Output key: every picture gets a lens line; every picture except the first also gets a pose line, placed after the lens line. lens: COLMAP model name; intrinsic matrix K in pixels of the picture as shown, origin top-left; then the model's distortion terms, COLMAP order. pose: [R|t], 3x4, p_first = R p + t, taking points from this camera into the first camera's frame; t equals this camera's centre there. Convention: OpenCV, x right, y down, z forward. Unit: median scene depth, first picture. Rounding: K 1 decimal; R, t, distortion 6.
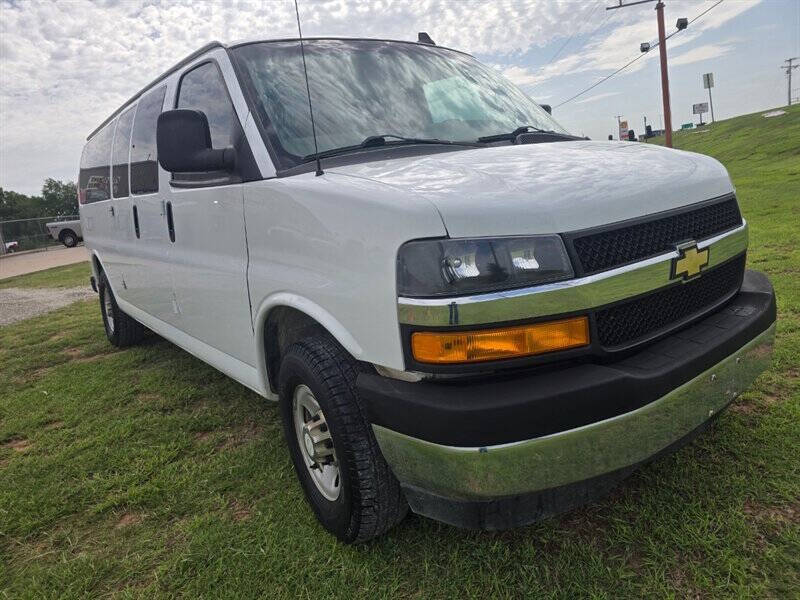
lens RADIAL K [[536.5, 0, 400.0], [0, 536.5, 300.0], [0, 0, 1]] dist [0.045964, -0.044512]
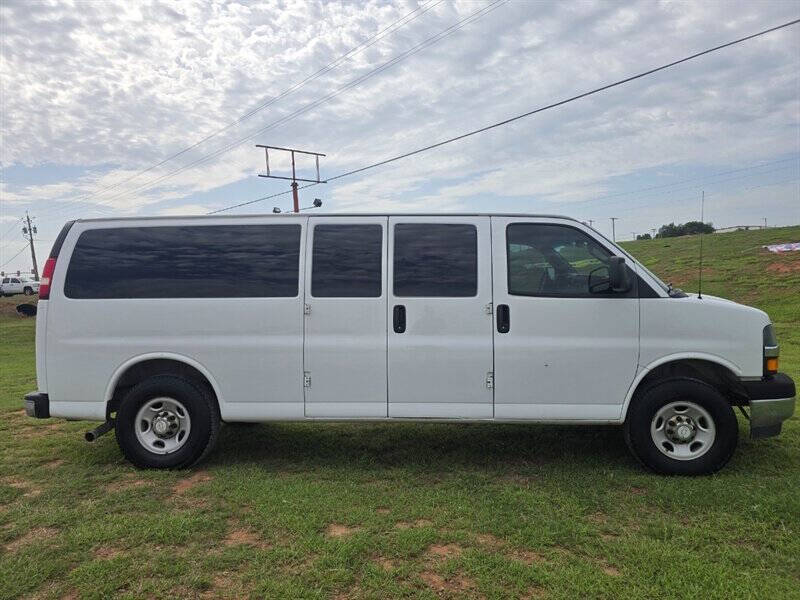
lens RADIAL K [[548.8, 0, 413.1], [0, 548.8, 299.8], [0, 0, 1]] dist [0.054839, -0.051739]
pose [[0.639575, 0.086624, 0.763833, -2.385683], [0.109034, 0.973363, -0.201683, 0.100999], [-0.760957, 0.212275, 0.613094, 0.410903]]
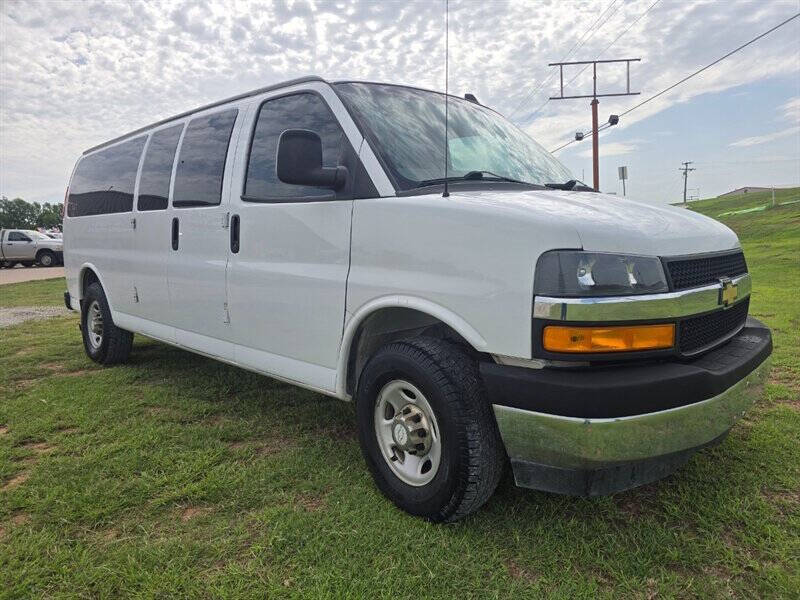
lens RADIAL K [[534.1, 0, 407.6], [0, 534.1, 314.9], [0, 0, 1]] dist [0.055847, -0.053279]
pose [[0.985531, 0.073293, 0.152830, -0.343513], [-0.061240, 0.994738, -0.082138, 0.112469], [-0.158046, 0.071591, 0.984833, -0.111417]]
